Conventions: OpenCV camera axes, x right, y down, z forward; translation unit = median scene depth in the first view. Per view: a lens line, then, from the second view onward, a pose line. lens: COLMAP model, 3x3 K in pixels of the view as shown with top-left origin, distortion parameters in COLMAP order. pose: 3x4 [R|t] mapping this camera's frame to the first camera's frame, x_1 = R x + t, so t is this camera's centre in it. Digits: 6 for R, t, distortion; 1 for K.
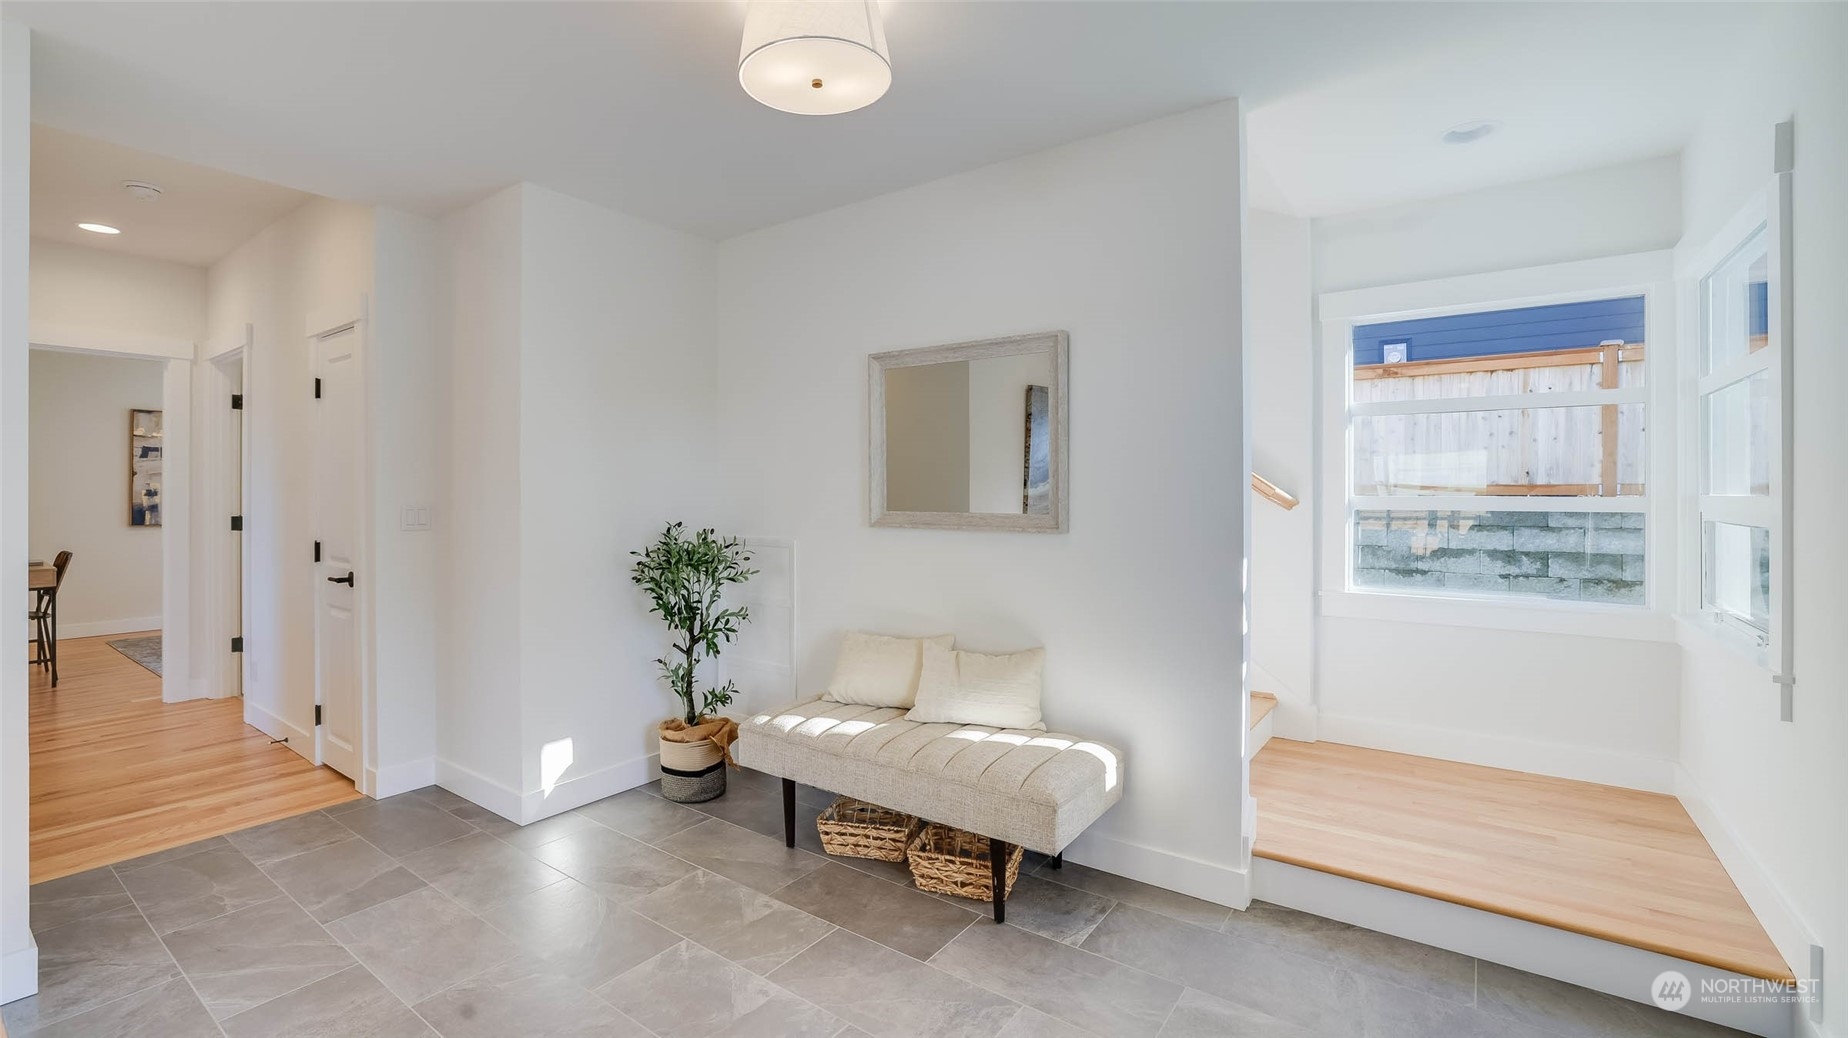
lens RADIAL K [[799.5, 0, 915.2], [0, 799.5, 492.9], [0, 0, 1]] dist [-0.012871, 0.000098]
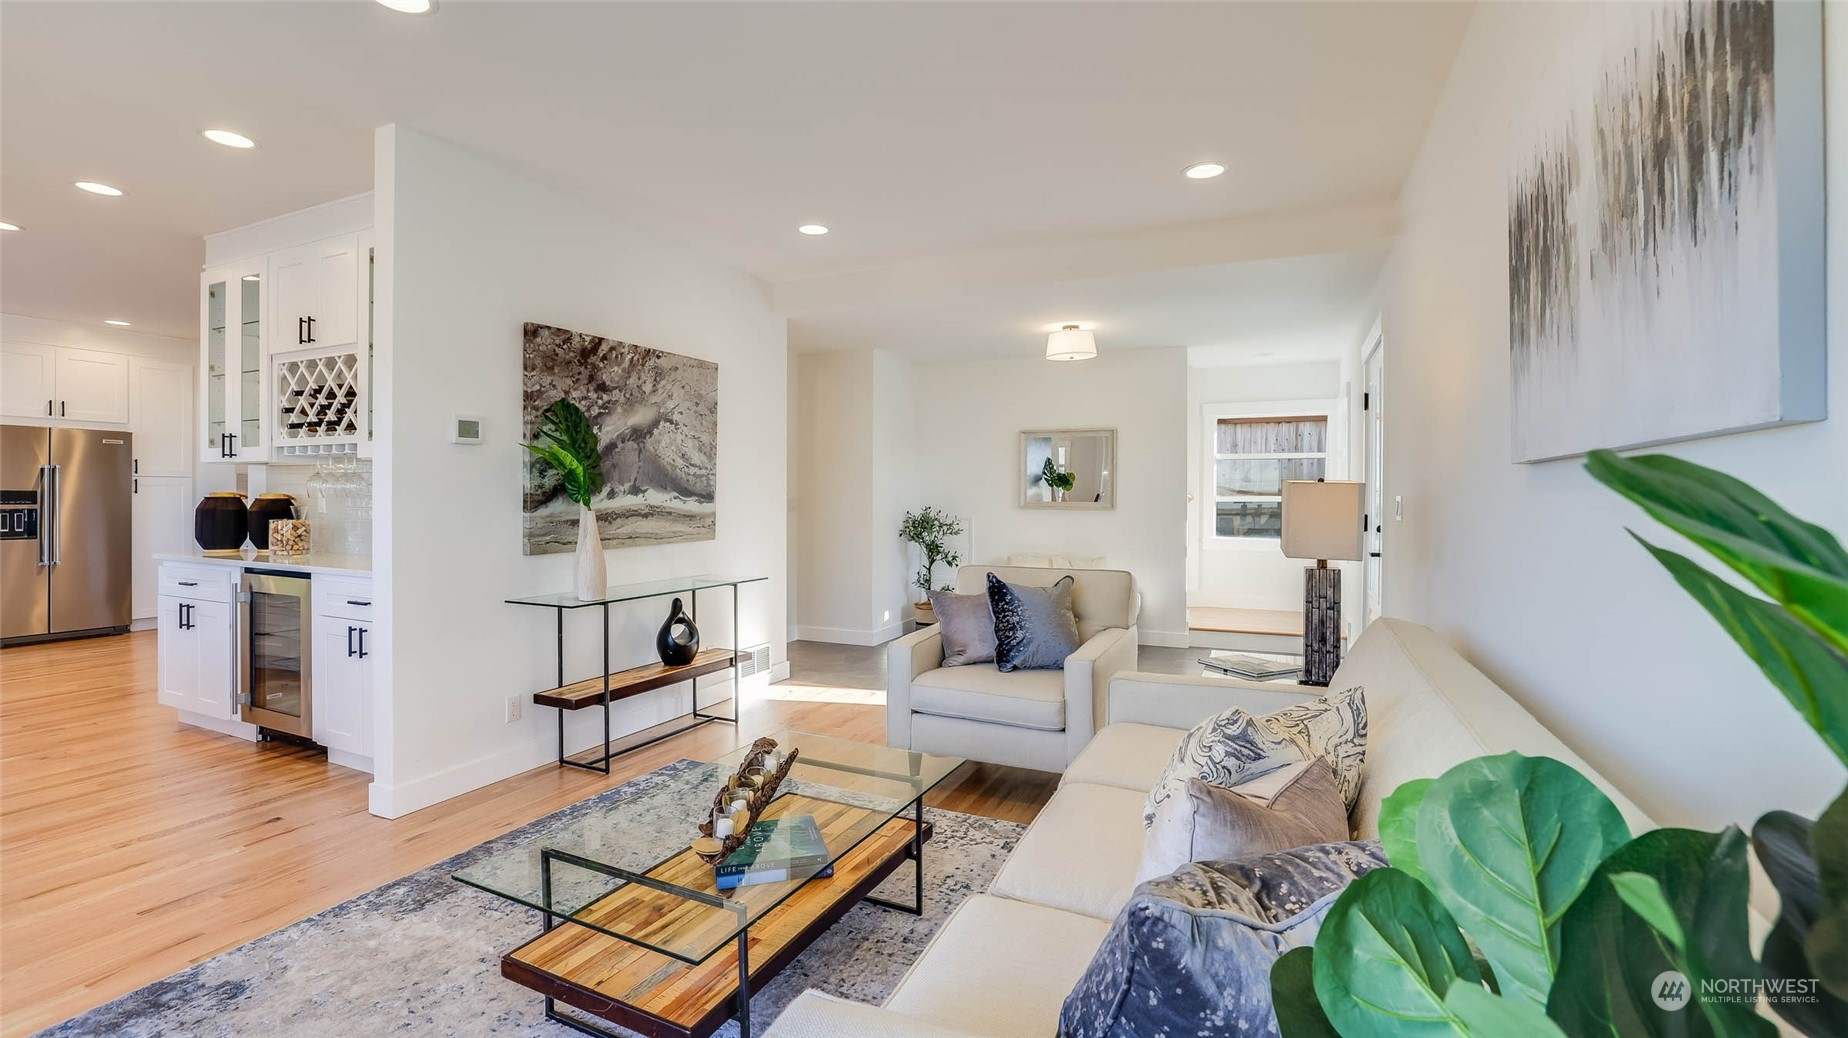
lens RADIAL K [[799.5, 0, 915.2], [0, 799.5, 492.9], [0, 0, 1]] dist [-0.012871, 0.000098]
pose [[0.984438, 0.000389, 0.175732, -0.684305], [-0.001261, 0.999987, 0.004851, -0.012609], [-0.175728, -0.004997, 0.984426, -1.066955]]
